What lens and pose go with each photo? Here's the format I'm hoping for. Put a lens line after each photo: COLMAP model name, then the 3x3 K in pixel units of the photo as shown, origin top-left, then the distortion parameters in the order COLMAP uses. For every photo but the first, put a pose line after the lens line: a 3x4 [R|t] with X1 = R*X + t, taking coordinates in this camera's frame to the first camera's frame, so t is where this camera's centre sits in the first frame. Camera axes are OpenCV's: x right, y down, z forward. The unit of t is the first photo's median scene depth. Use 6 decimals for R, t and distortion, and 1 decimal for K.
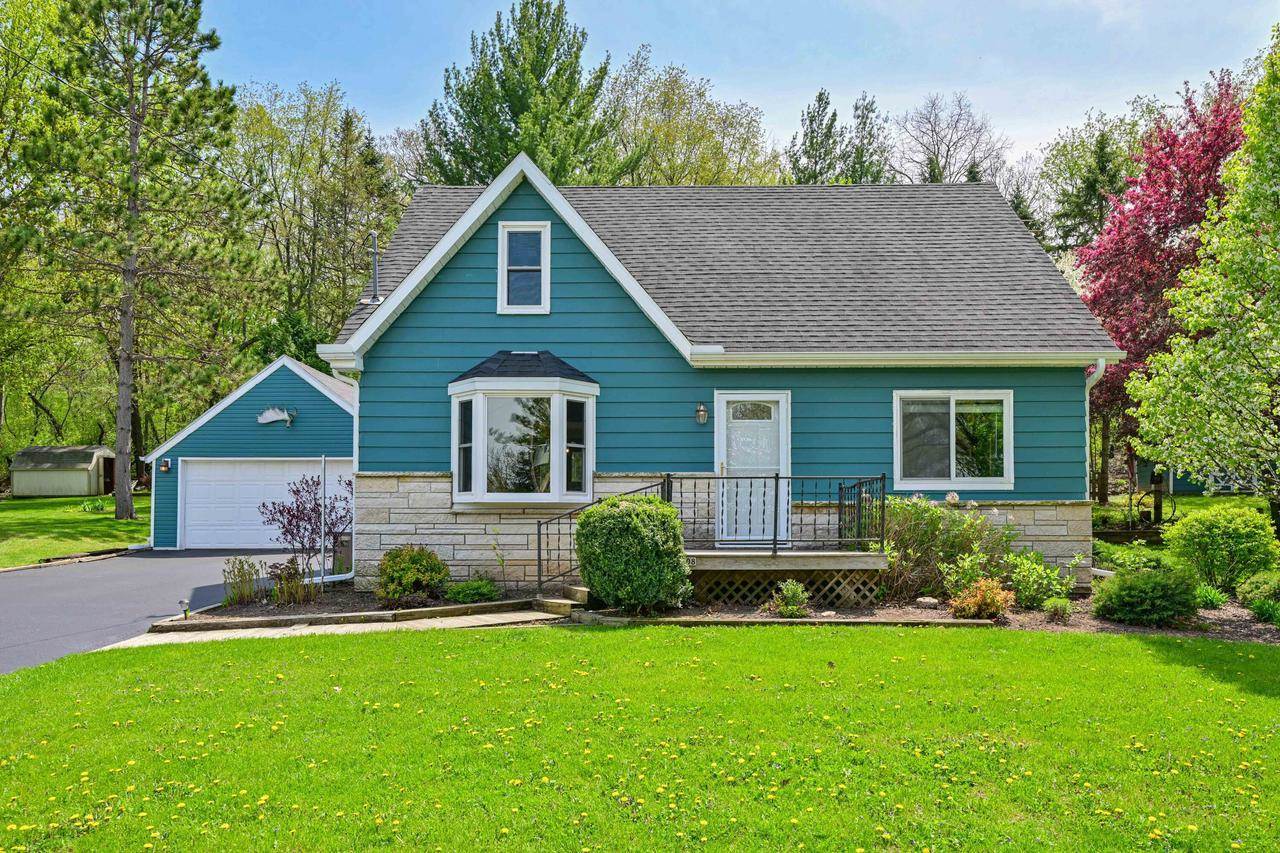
lens RADIAL K [[866.1, 0, 640.0], [0, 866.1, 464.0], [0, 0, 1]] dist [-0.001001, 0.000507]
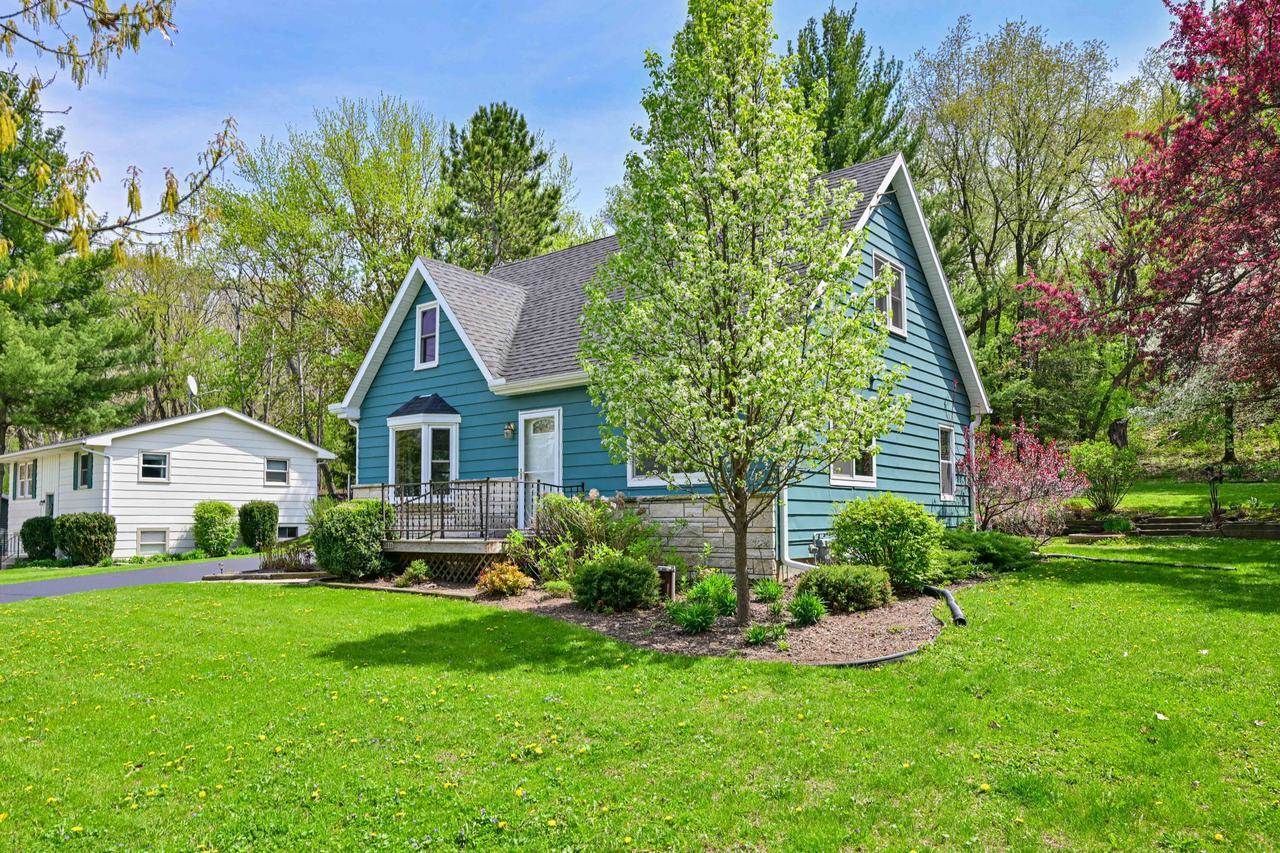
lens RADIAL K [[867.5, 0, 640.0], [0, 867.5, 426.5], [0, 0, 1]] dist [-0.002361, -0.000552]
pose [[0.779578, -0.070847, -0.622286, 1.024372], [0.052075, 0.997473, -0.048324, 0.006915], [0.624137, 0.005266, 0.781297, 0.117850]]
